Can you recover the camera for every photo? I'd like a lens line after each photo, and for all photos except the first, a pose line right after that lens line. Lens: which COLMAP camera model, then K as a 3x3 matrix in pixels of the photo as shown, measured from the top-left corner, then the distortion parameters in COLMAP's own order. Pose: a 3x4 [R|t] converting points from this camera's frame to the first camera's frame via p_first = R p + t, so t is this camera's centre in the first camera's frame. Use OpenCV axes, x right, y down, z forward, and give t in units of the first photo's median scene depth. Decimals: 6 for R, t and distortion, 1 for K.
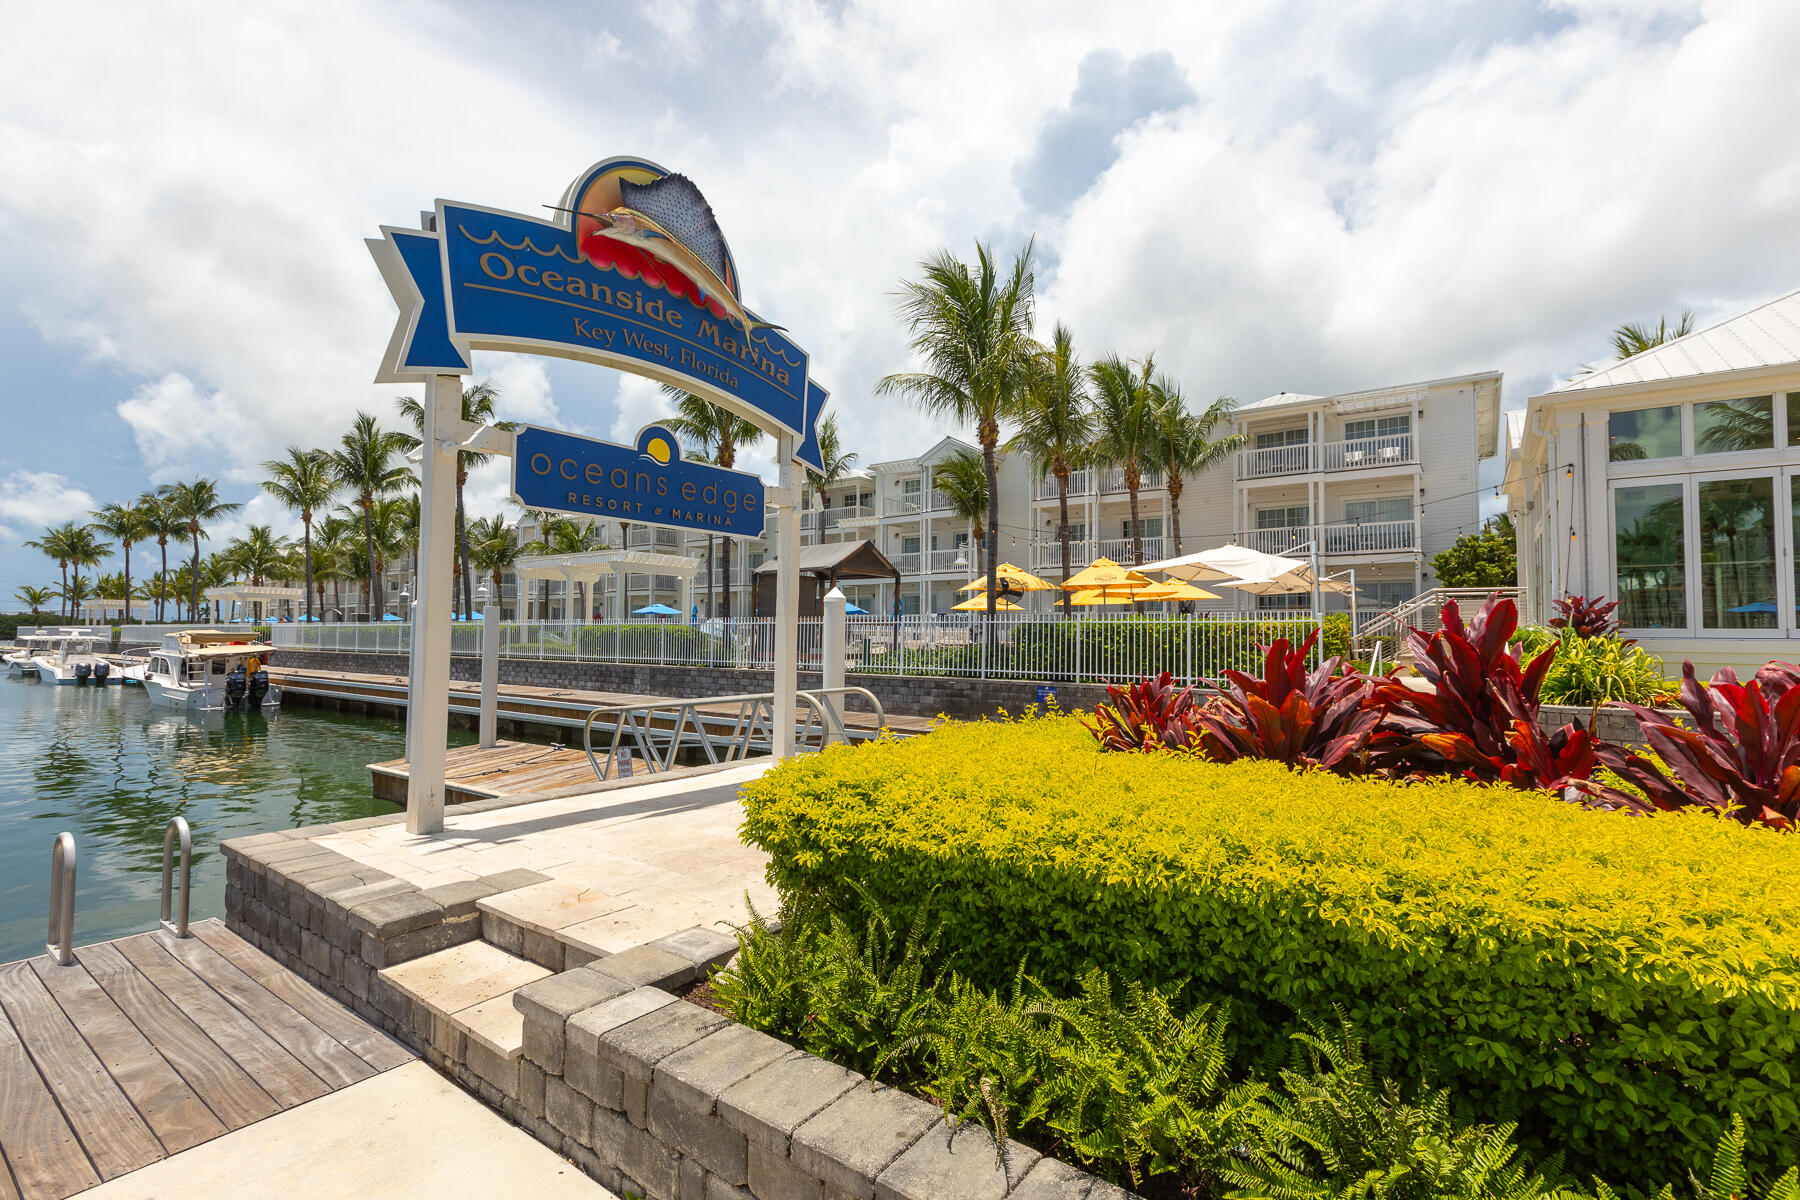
lens RADIAL K [[810.6, 0, 893.2], [0, 810.6, 602.3], [0, 0, 1]] dist [0.007054, -0.000551]
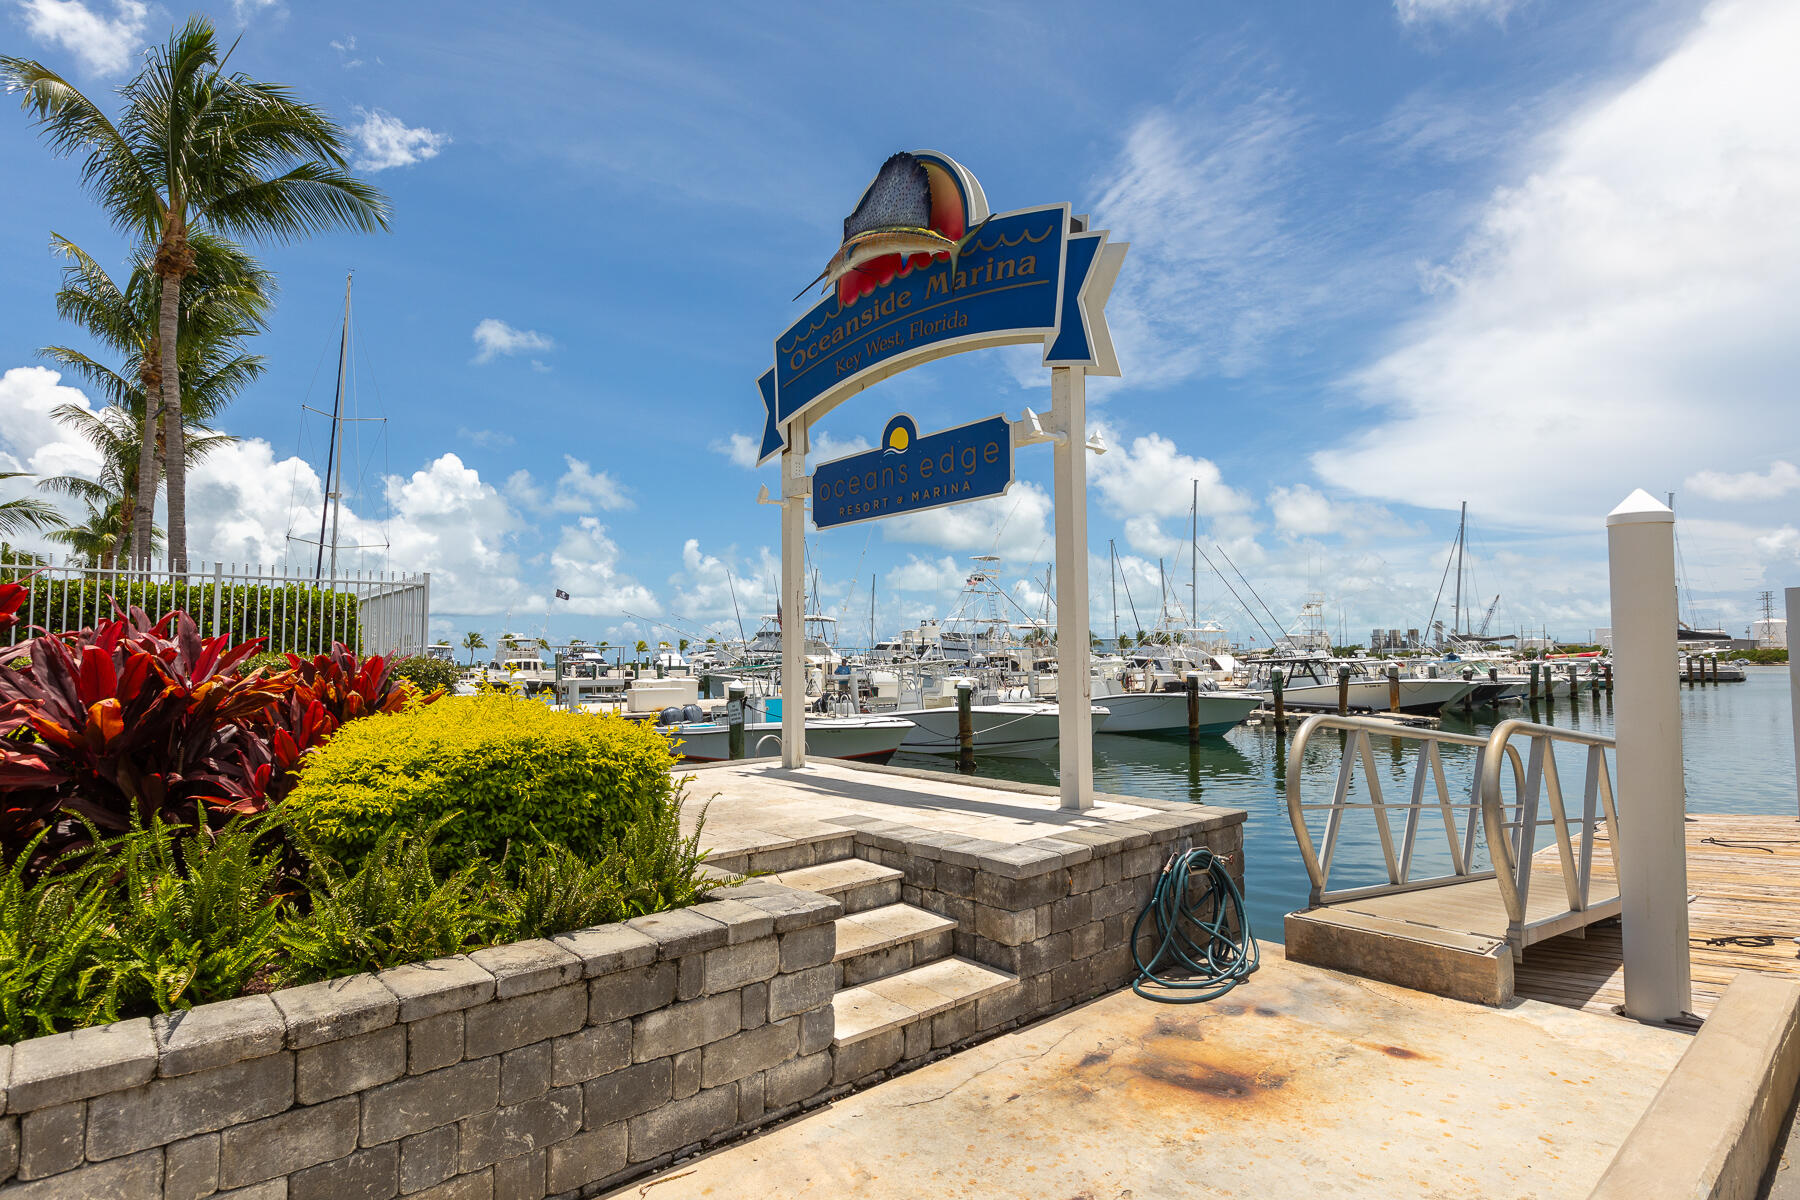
lens RADIAL K [[936.0, 0, 897.6], [0, 936.0, 580.4], [0, 0, 1]] dist [-0.001172, -0.000476]
pose [[-0.211629, -0.098326, -0.972391, 0.736959], [0.039904, 0.993228, -0.109117, 0.097240], [0.976535, -0.061895, -0.206272, 1.132423]]
